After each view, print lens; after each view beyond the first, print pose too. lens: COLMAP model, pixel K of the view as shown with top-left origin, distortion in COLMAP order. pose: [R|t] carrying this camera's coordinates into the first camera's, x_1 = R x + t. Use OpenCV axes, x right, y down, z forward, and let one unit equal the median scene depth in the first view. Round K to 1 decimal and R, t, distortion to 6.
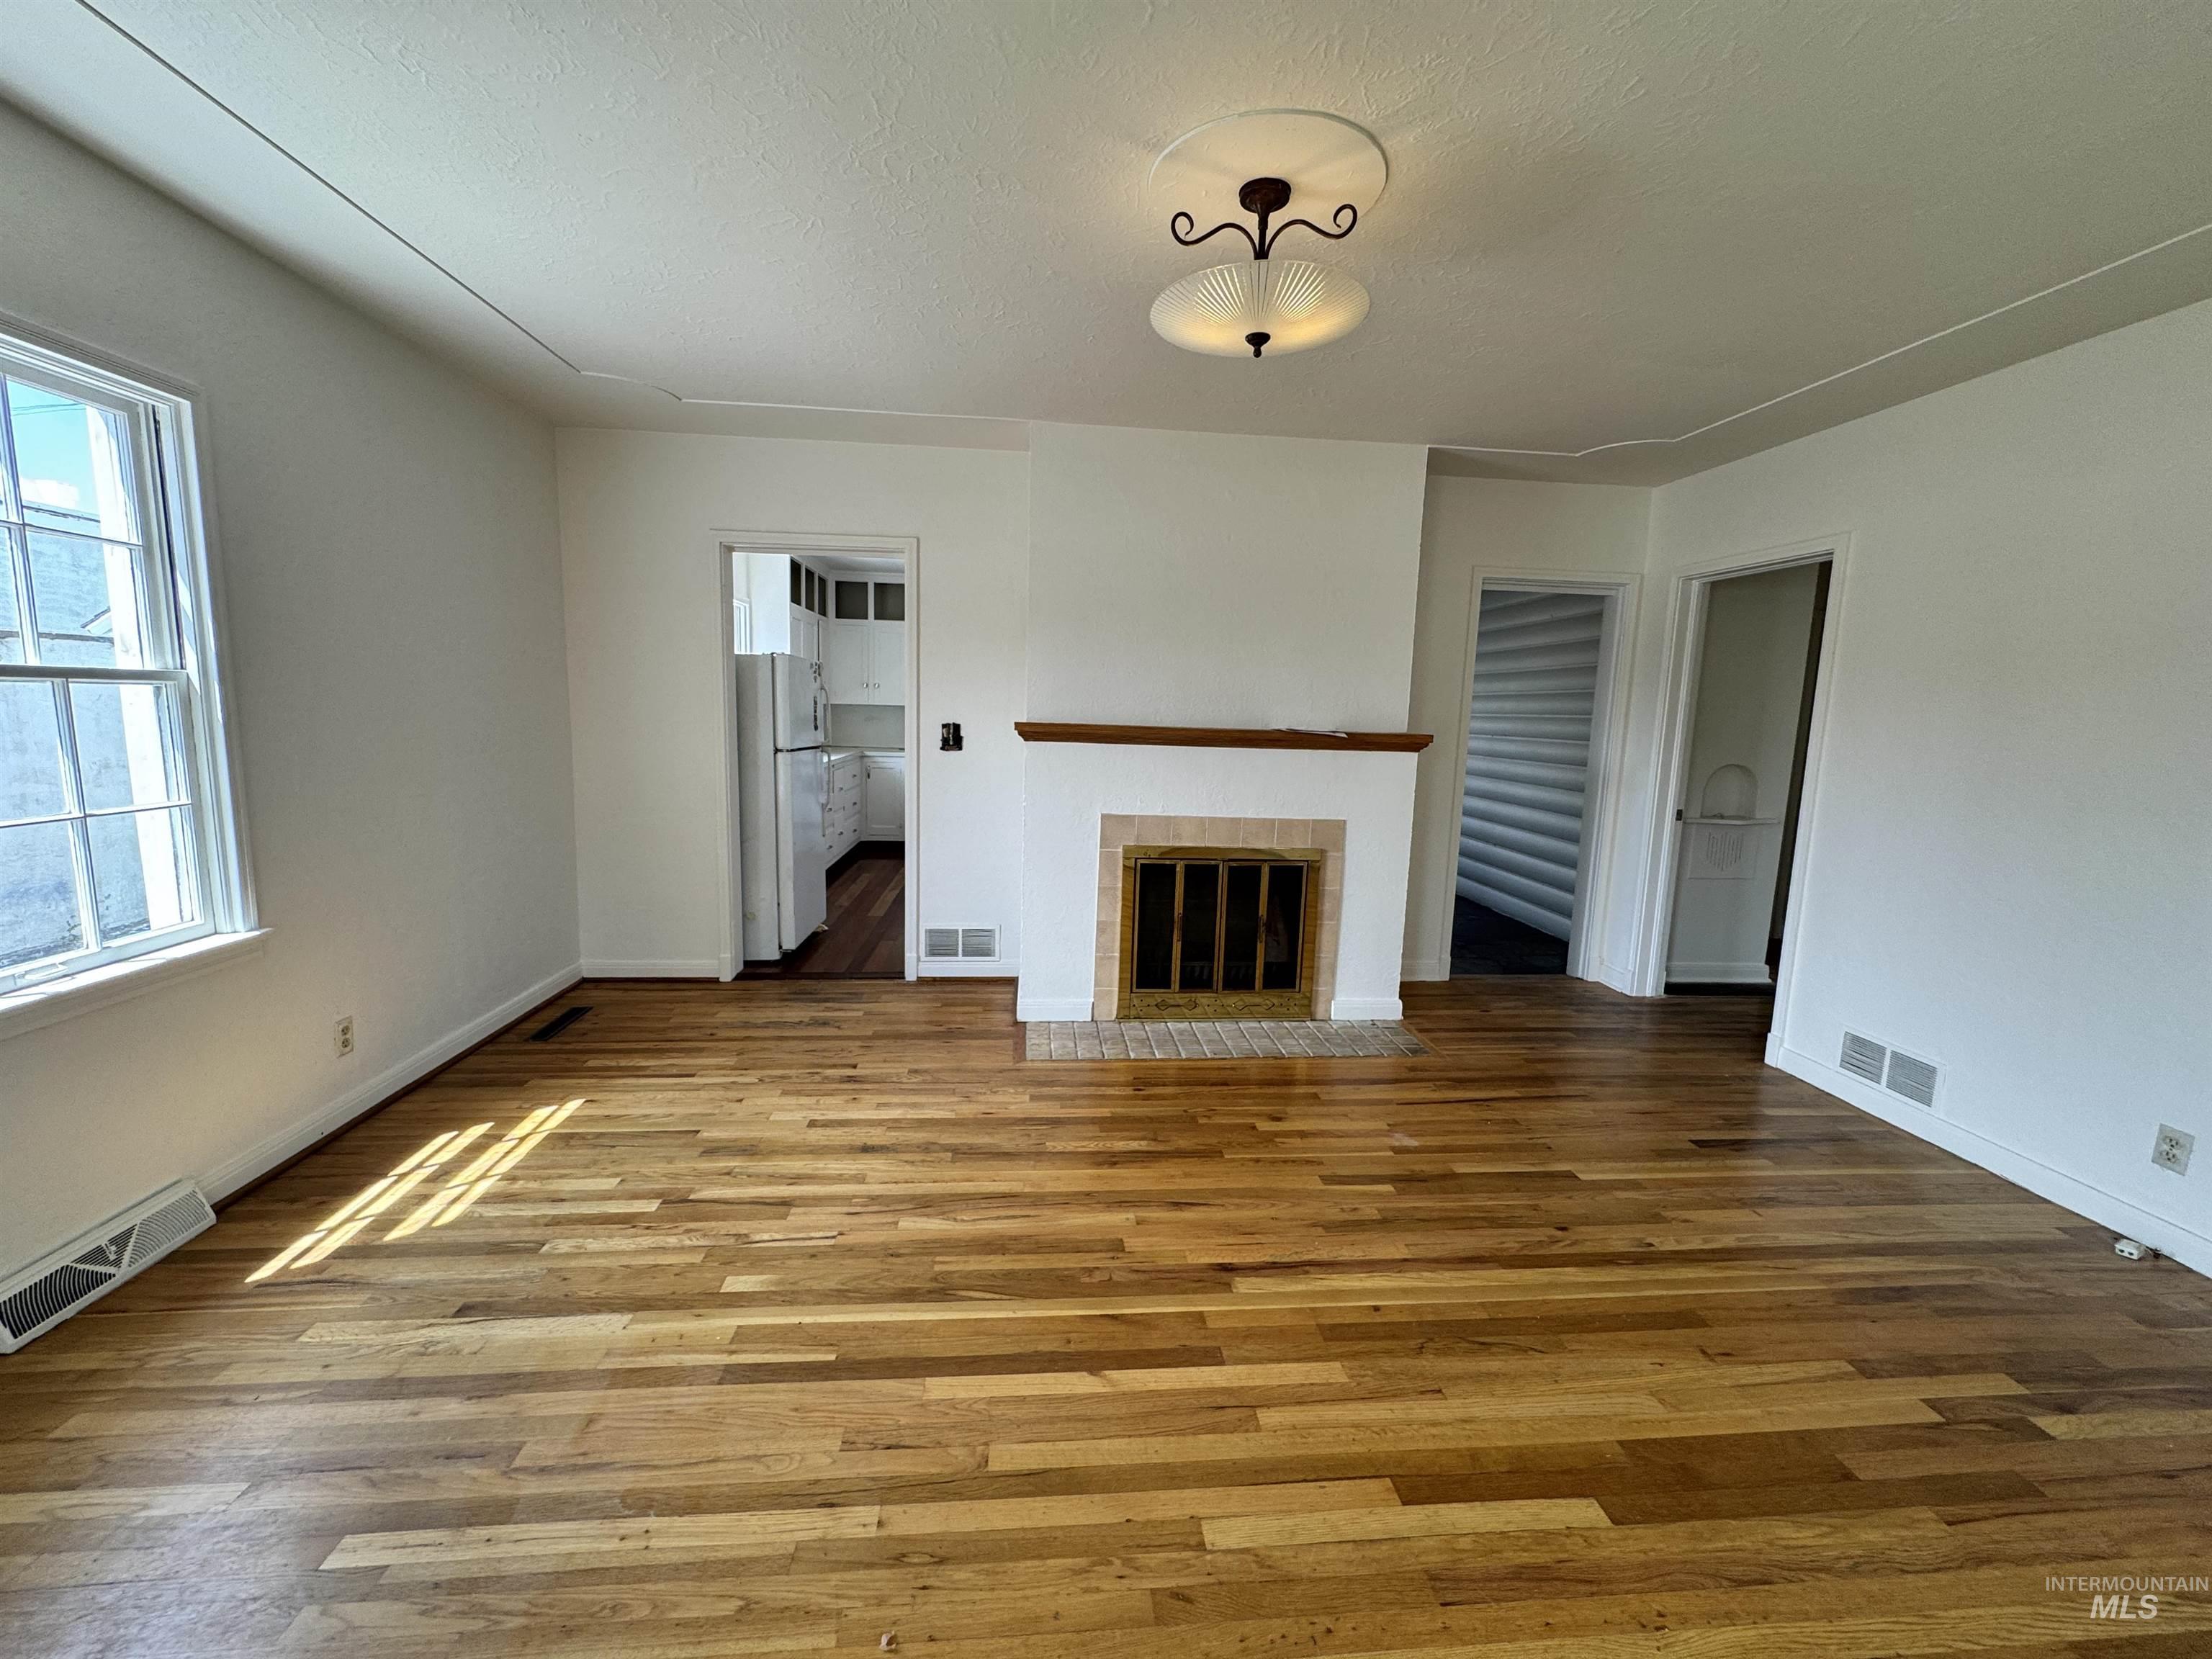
lens RADIAL K [[885.5, 0, 1111.7], [0, 885.5, 826.5], [0, 0, 1]] dist [-0.000257, -0.000216]
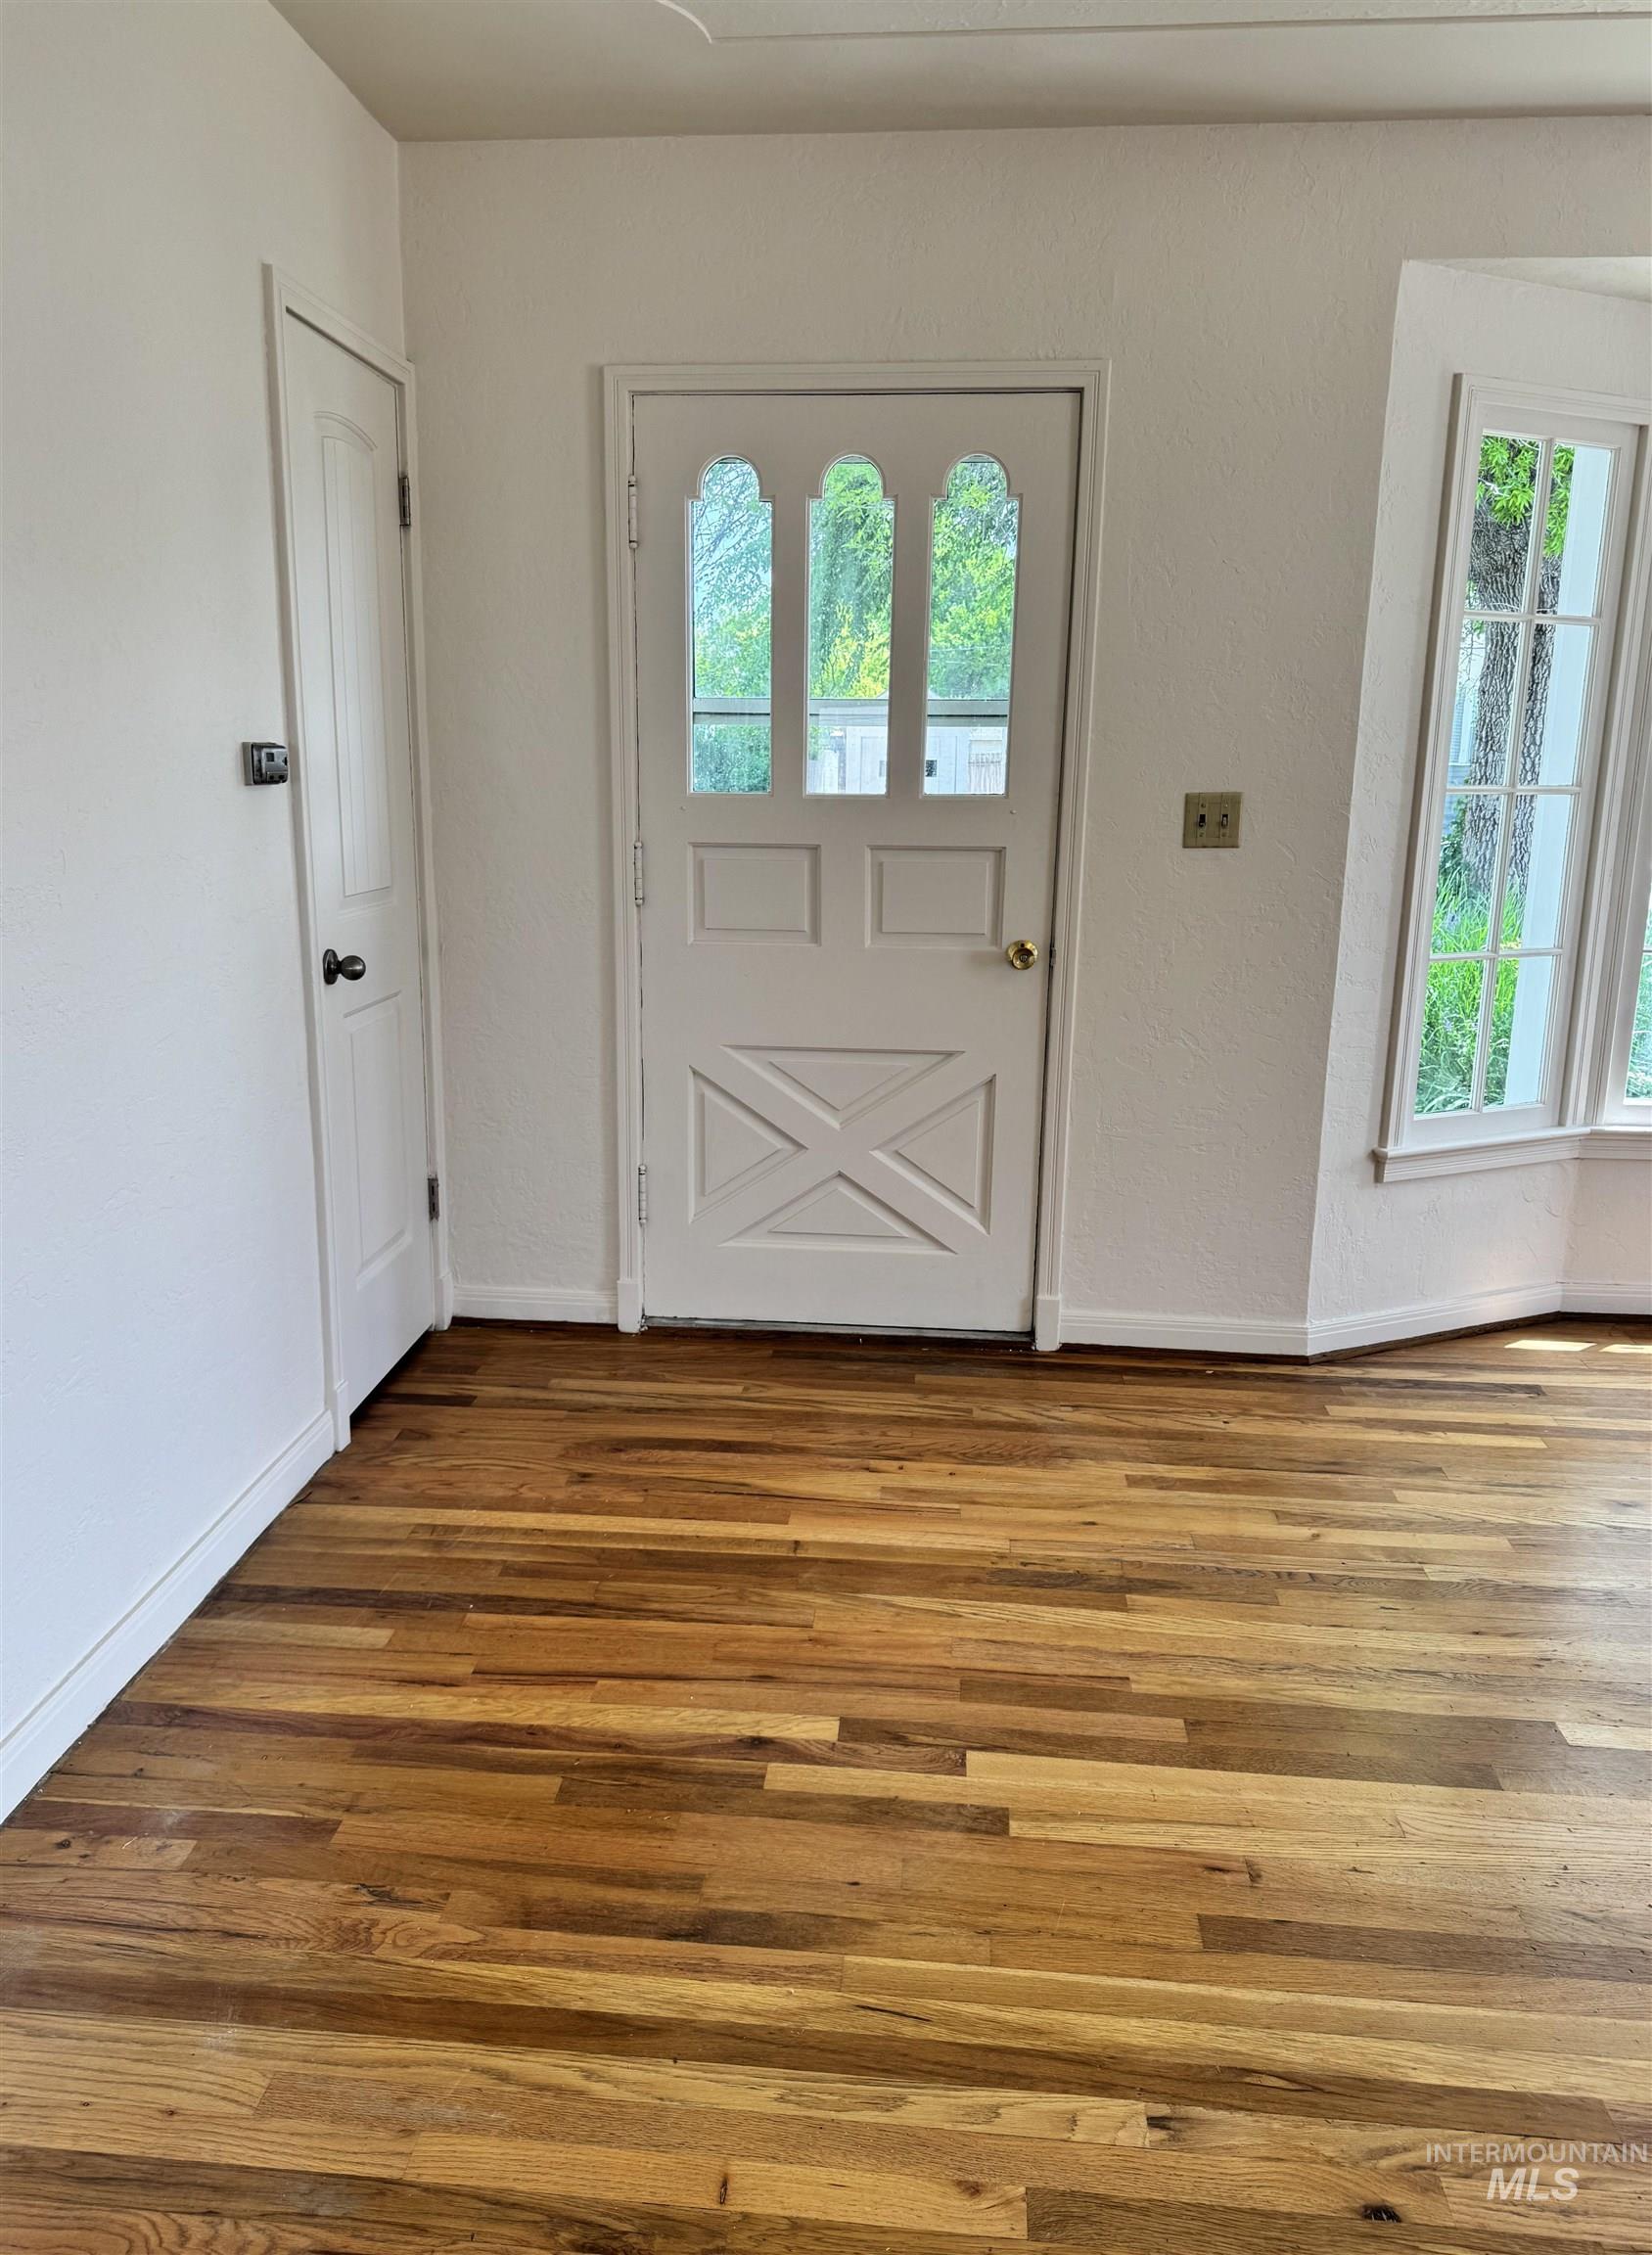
lens RADIAL K [[1623.0, 0, 817.4], [0, 1623.0, 1129.4], [0, 0, 1]] dist [0.077397, -0.102638]
pose [[-0.981844, -0.083457, 0.170346, 0.538768], [-0.017757, 0.934510, 0.355493, -0.134266], [-0.188858, 0.346014, -0.919025, 1.231203]]
